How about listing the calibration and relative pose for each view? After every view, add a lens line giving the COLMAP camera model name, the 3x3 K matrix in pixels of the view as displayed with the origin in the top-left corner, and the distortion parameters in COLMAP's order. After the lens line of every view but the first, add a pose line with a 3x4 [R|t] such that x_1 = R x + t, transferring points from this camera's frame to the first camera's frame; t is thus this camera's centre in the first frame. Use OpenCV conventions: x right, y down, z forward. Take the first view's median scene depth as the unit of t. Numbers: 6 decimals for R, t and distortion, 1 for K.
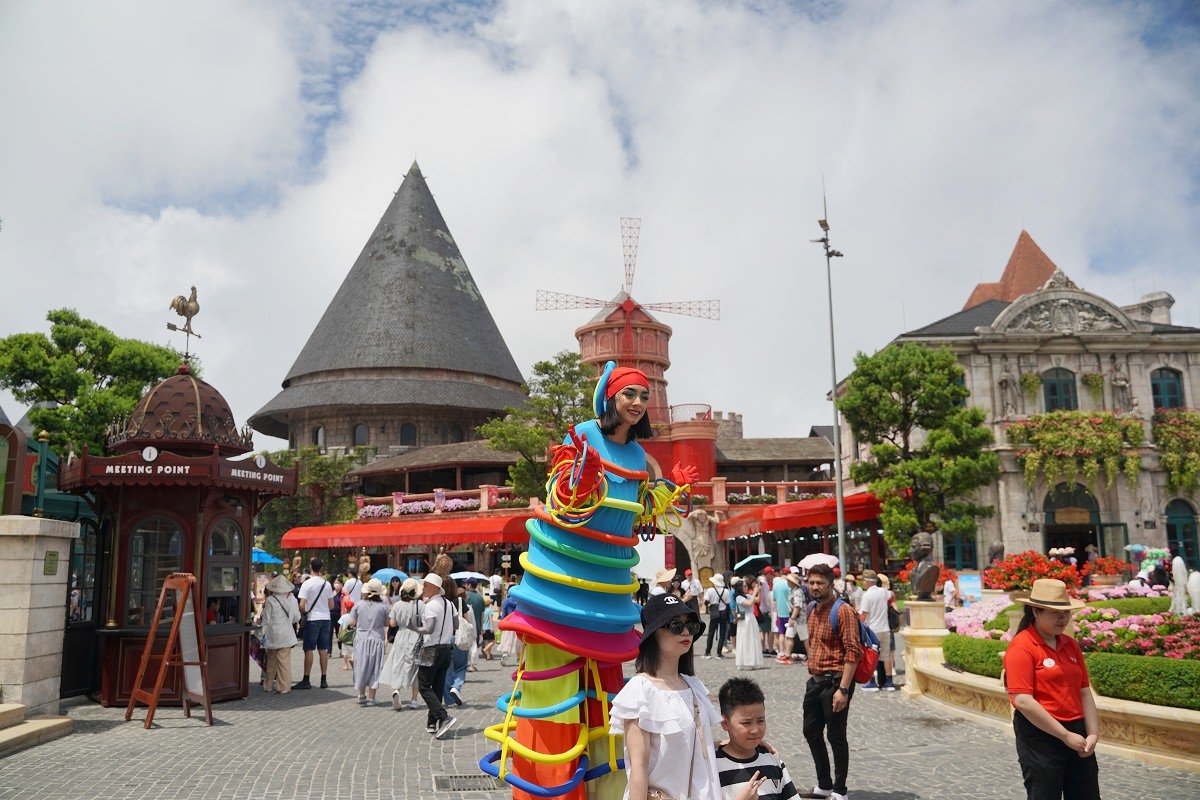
lens RADIAL K [[959.9, 0, 597.1], [0, 959.9, 401.2], [0, 0, 1]] dist [-0.101234, 0.066657]
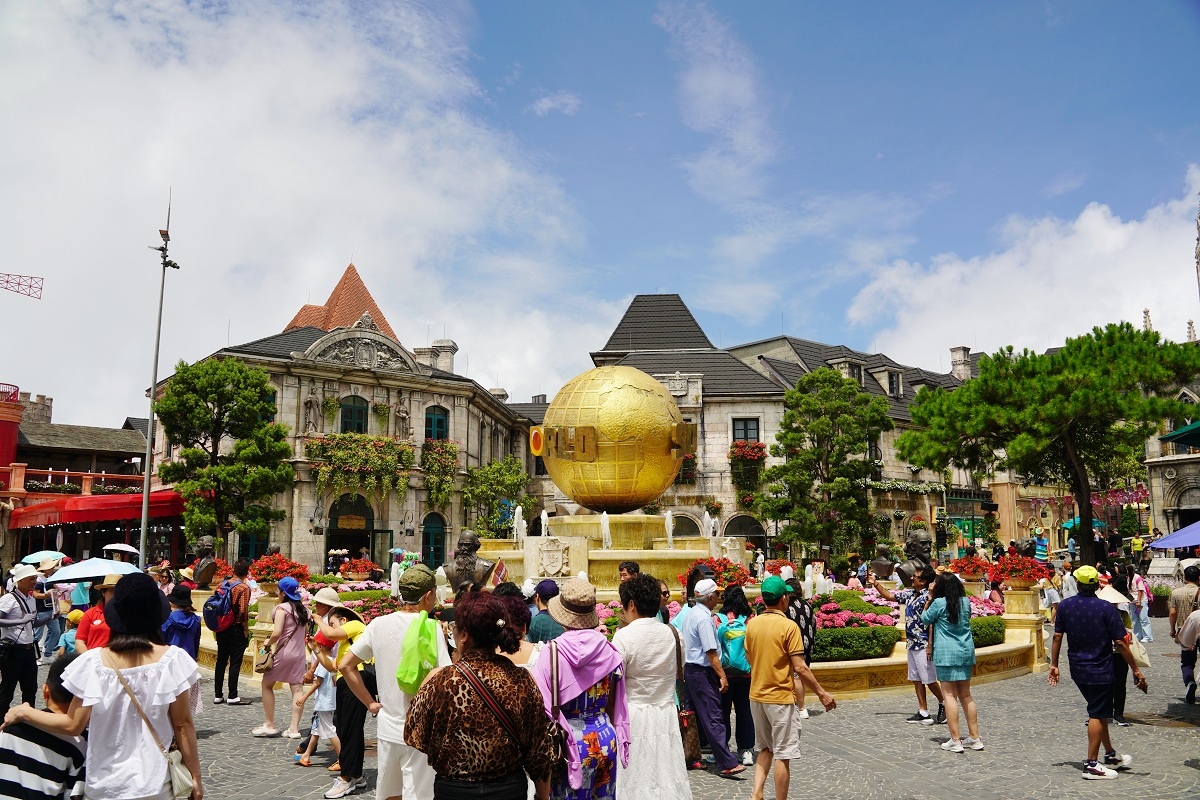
lens RADIAL K [[959.9, 0, 578.8], [0, 959.9, 403.1], [0, 0, 1]] dist [-0.101234, 0.066657]
pose [[0.779863, 0.110548, 0.616112, -0.025487], [-0.115362, 0.992804, -0.032114, -0.020744], [-0.615228, -0.046031, 0.787004, -0.111246]]
